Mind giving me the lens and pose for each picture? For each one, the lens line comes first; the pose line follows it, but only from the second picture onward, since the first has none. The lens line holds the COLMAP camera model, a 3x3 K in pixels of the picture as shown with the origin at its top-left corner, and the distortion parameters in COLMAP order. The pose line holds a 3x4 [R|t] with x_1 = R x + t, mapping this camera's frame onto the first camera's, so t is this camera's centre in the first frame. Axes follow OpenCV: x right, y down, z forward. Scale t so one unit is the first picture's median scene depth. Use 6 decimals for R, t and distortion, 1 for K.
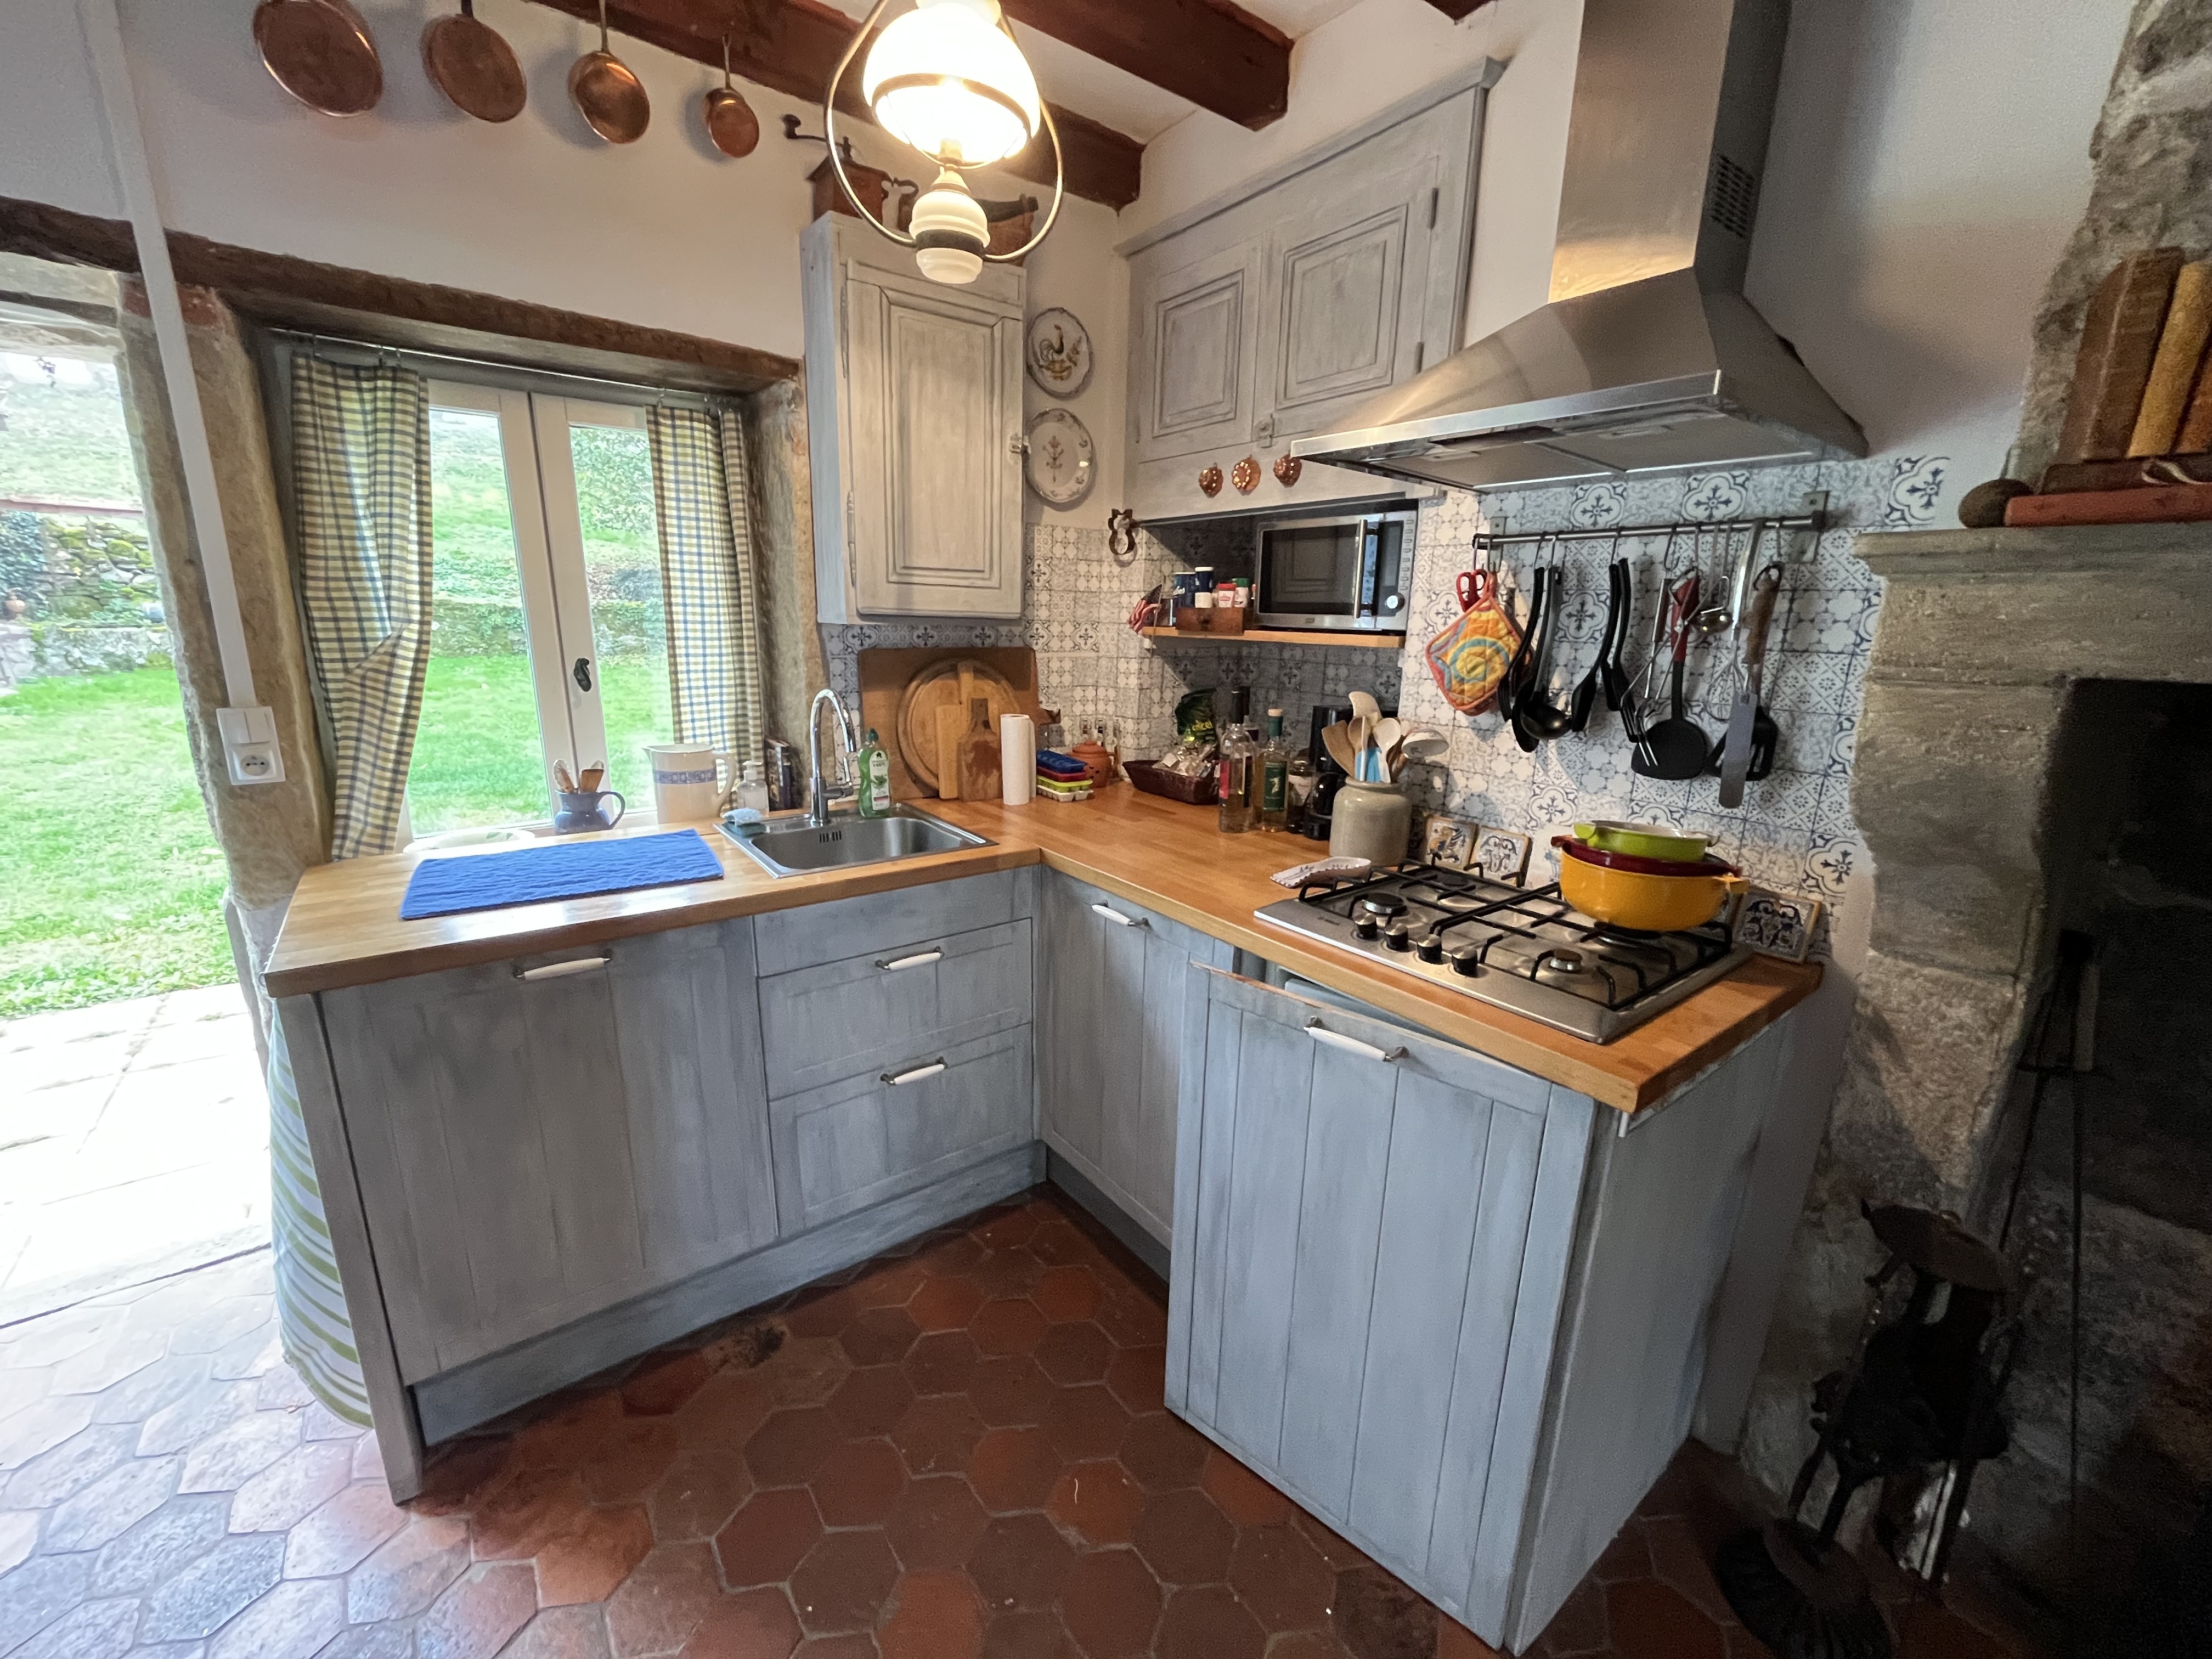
lens RADIAL K [[895.6, 0, 1104.9], [0, 895.6, 829.4], [0, 0, 1]] dist [-0.001887, 0.000073]
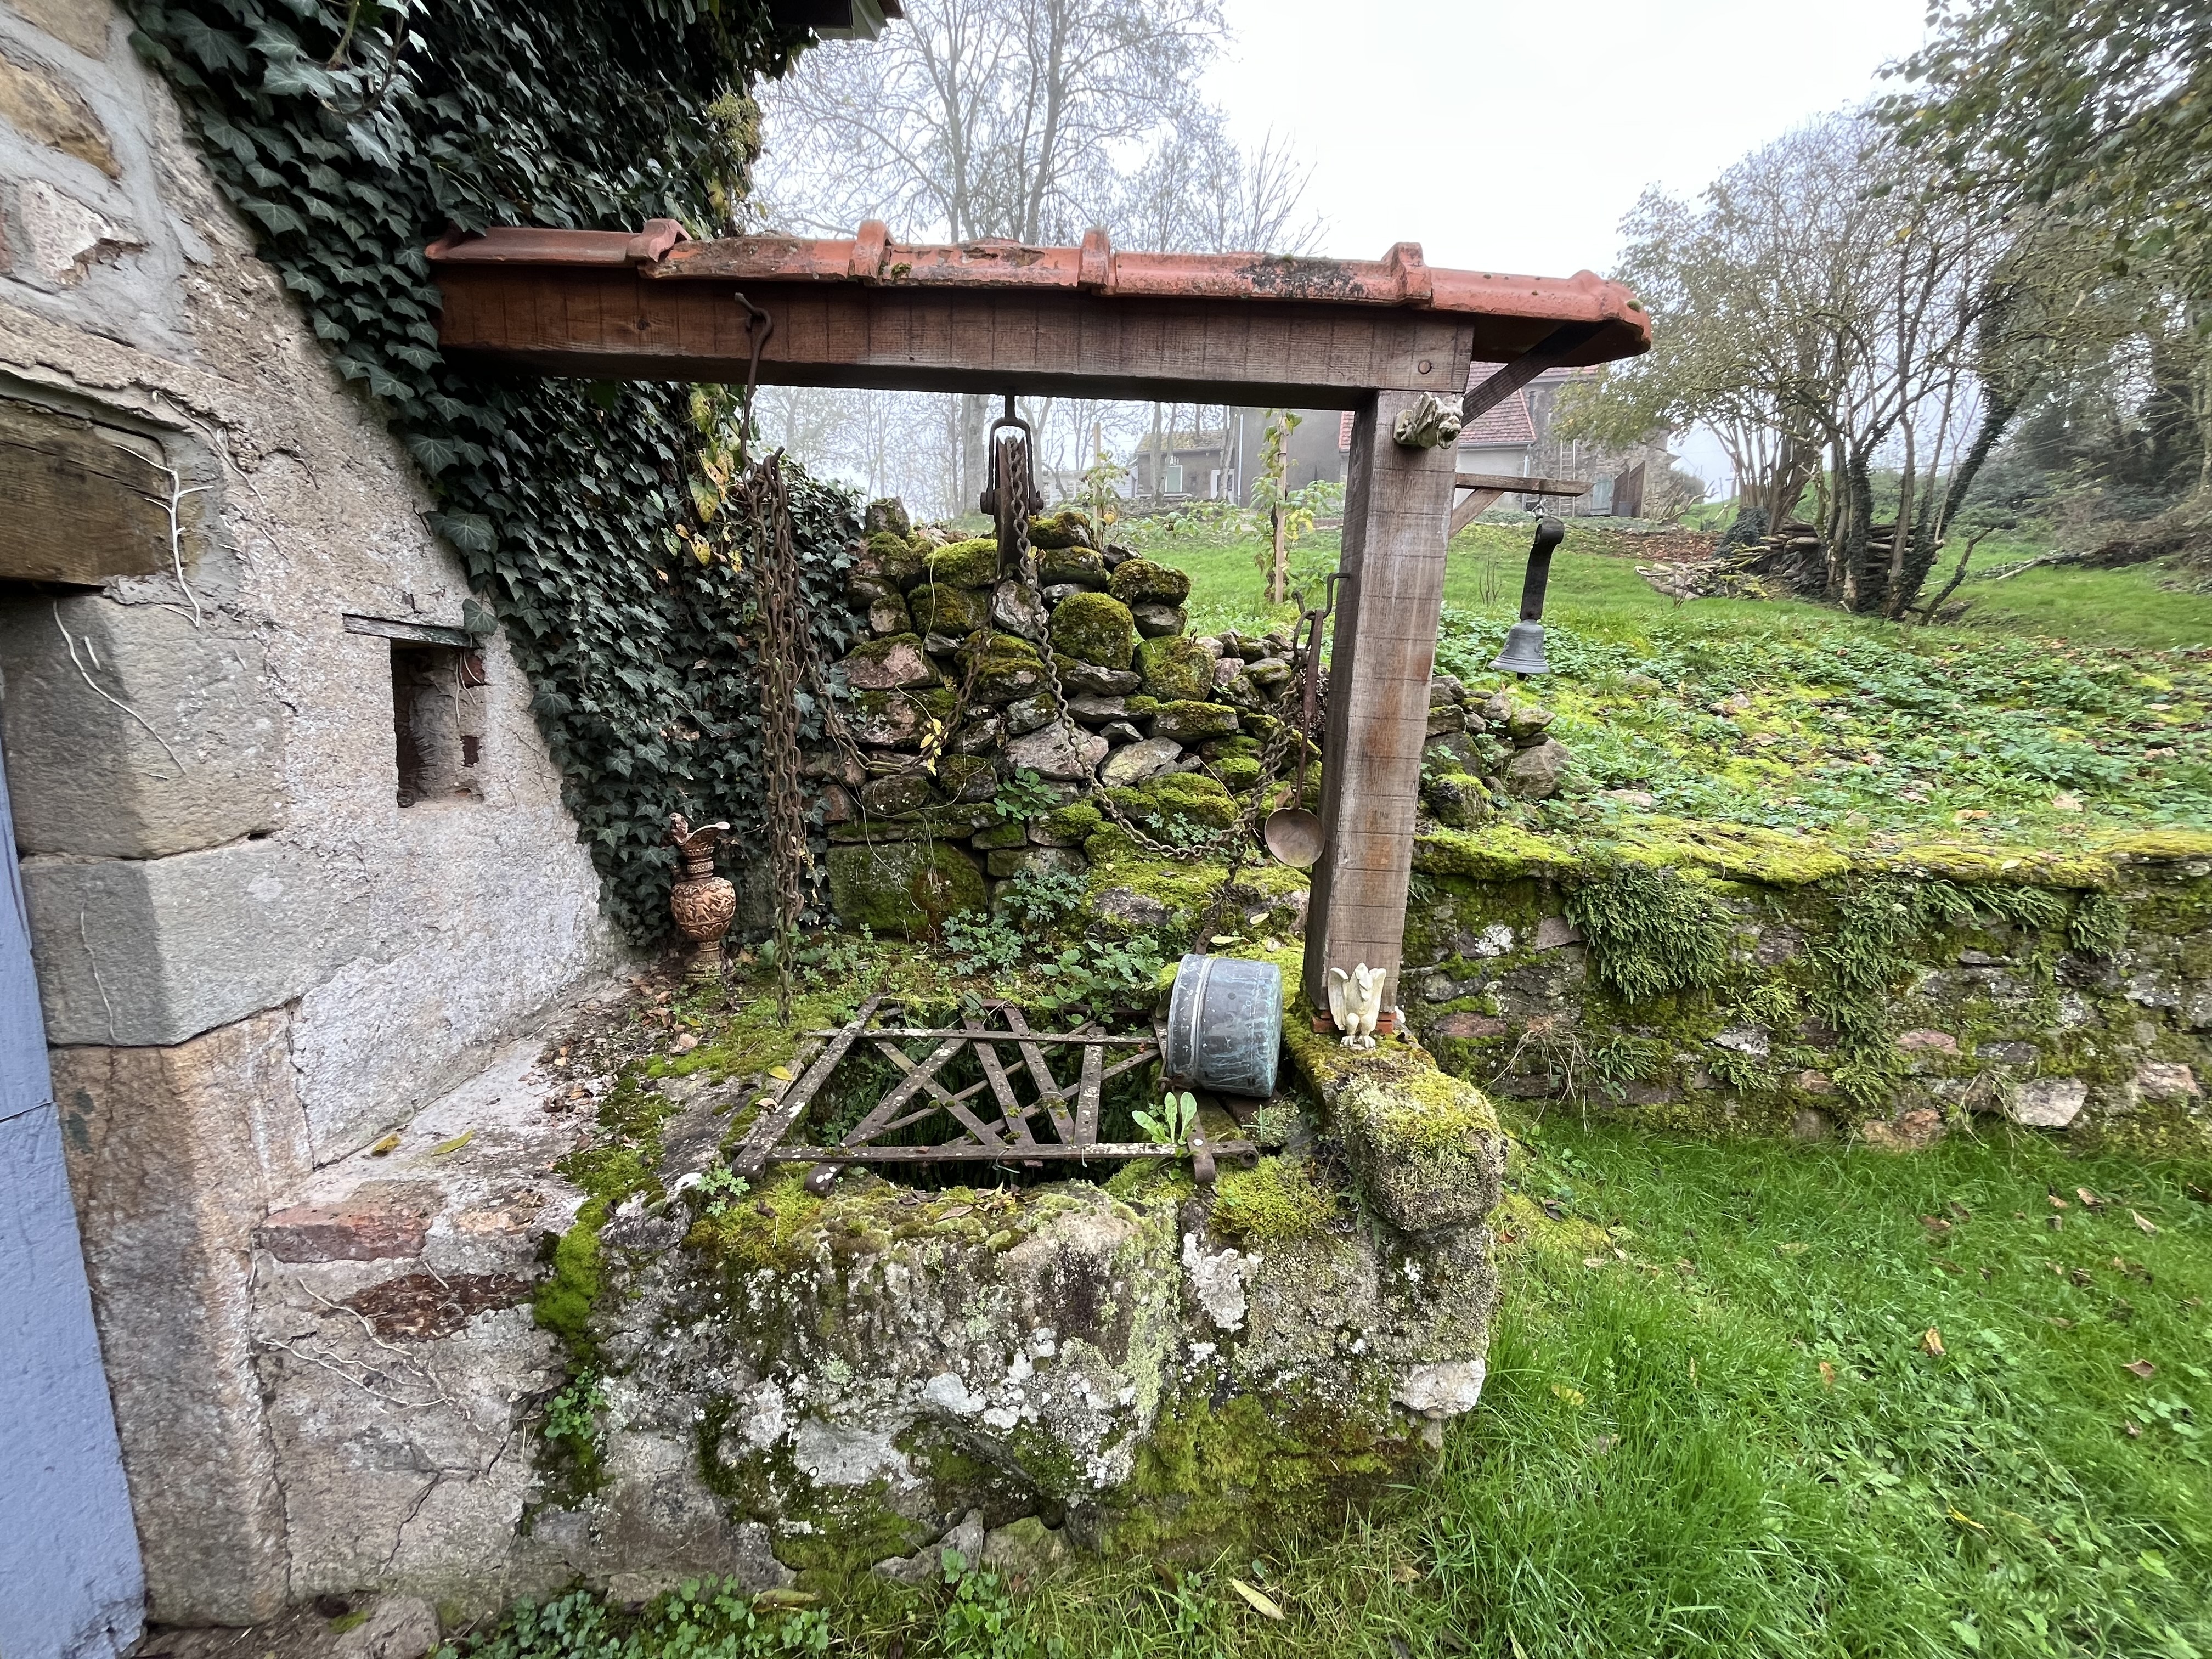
lens RADIAL K [[895.6, 0, 1100.2], [0, 895.6, 831.6], [0, 0, 1]] dist [-0.001887, 0.000073]
pose [[0.743336, 0.080949, -0.664002, -1.024843], [-0.156207, 0.986212, -0.054640, -0.273551], [0.650423, 0.144338, 0.745732, 0.911828]]
